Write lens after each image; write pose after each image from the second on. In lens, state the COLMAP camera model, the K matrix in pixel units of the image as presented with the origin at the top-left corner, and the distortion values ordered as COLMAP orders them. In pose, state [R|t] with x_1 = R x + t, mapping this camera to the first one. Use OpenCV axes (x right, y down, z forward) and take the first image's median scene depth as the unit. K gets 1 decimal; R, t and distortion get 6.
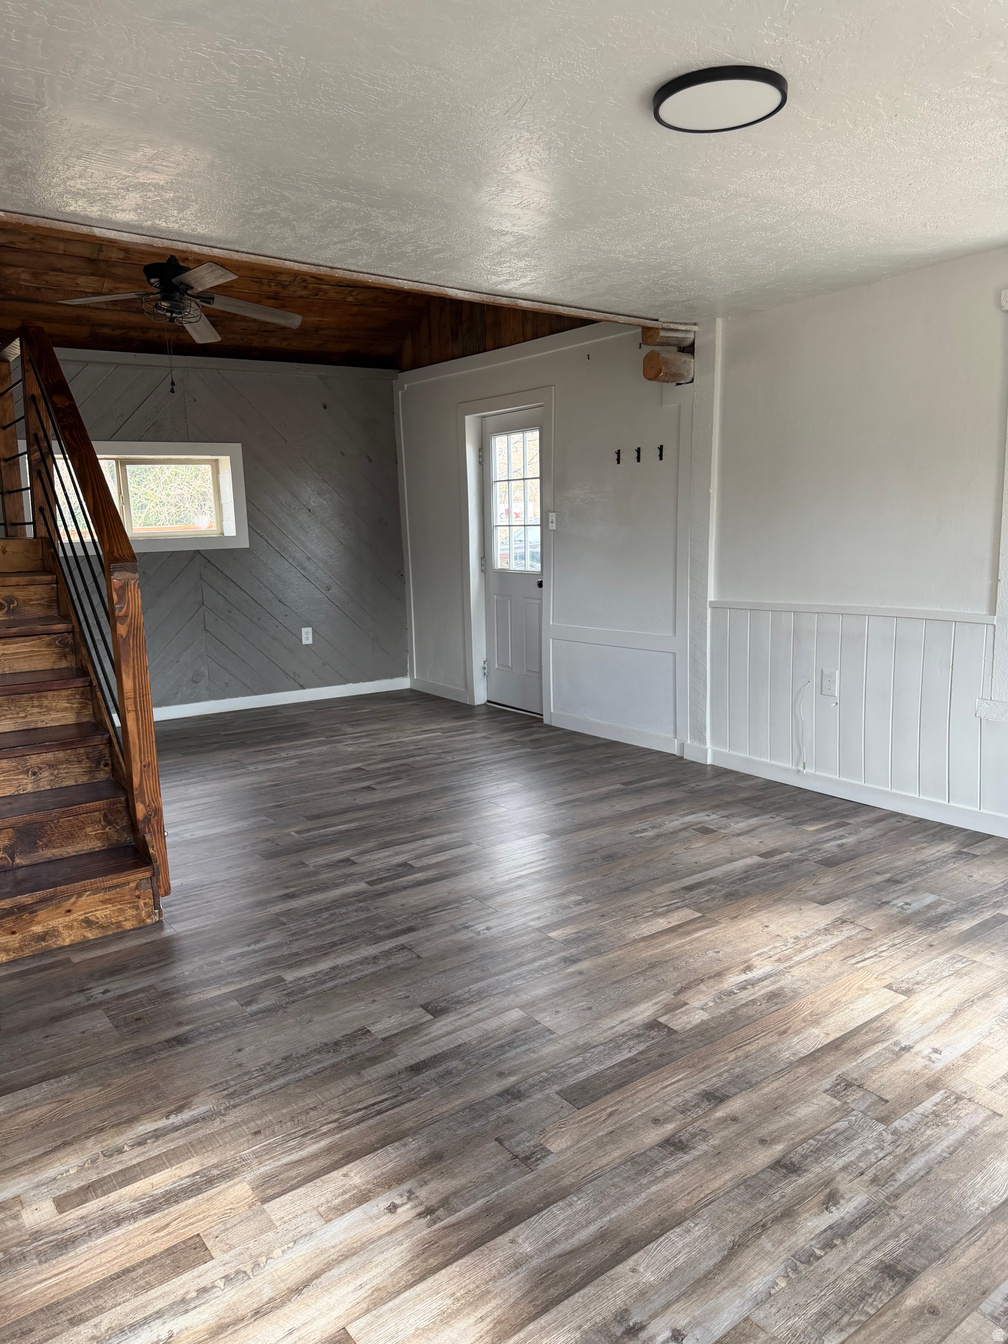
lens RADIAL K [[947.2, 0, 504.6], [0, 947.2, 671.0], [0, 0, 1]] dist [0.036573, -0.046602]
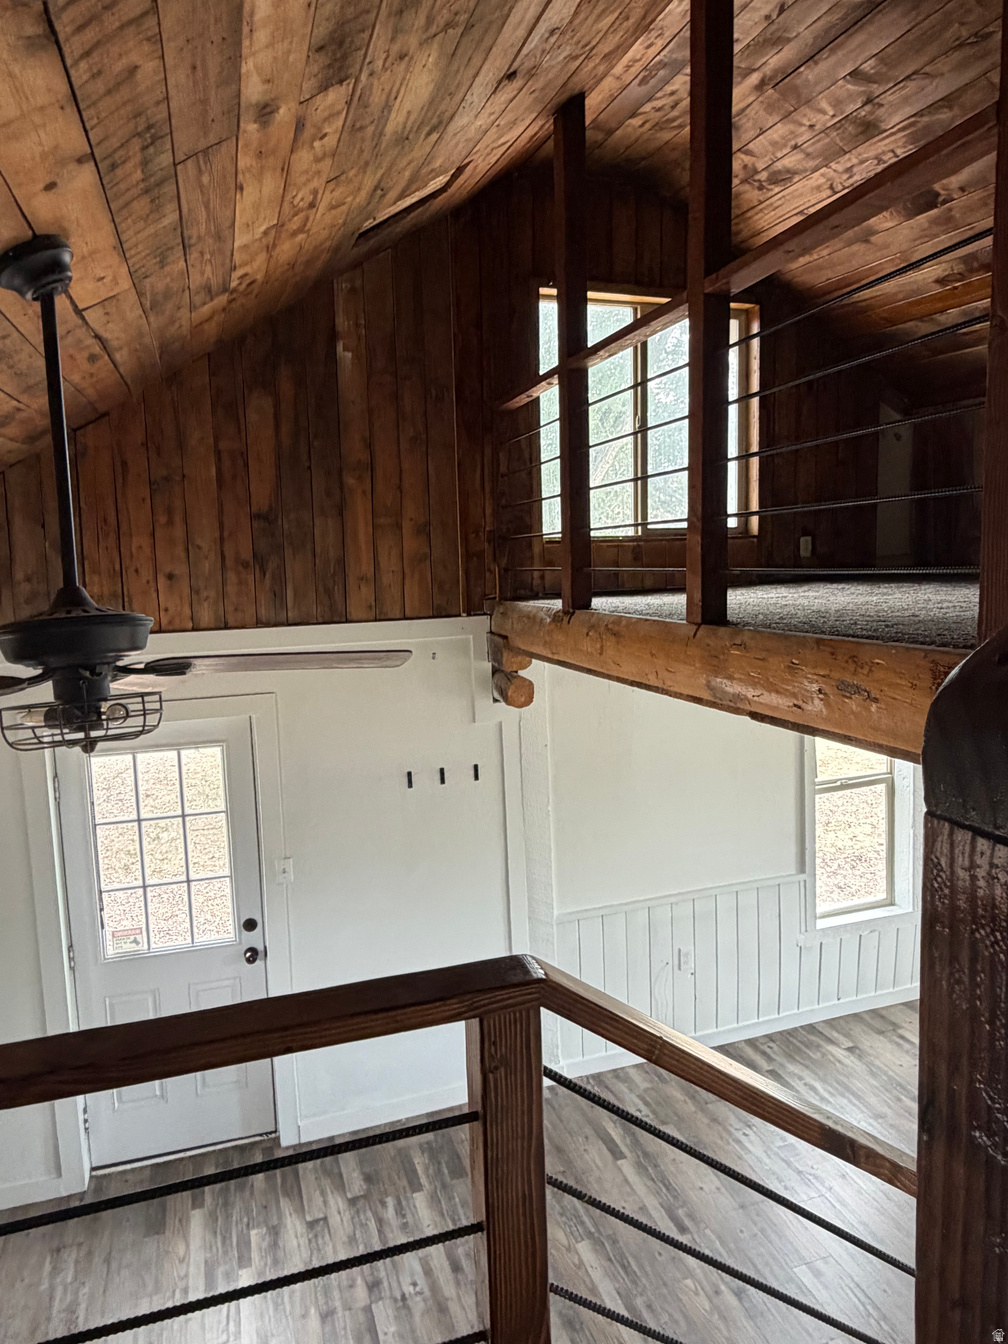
lens RADIAL K [[874.8, 0, 508.2], [0, 874.8, 663.2], [0, 0, 1]] dist [-0.005758, 0.003214]
pose [[0.305086, -0.102403, 0.946803, -0.930921], [0.167705, 0.984442, 0.052435, -0.582969], [-0.937442, 0.142787, 0.317513, 1.108452]]
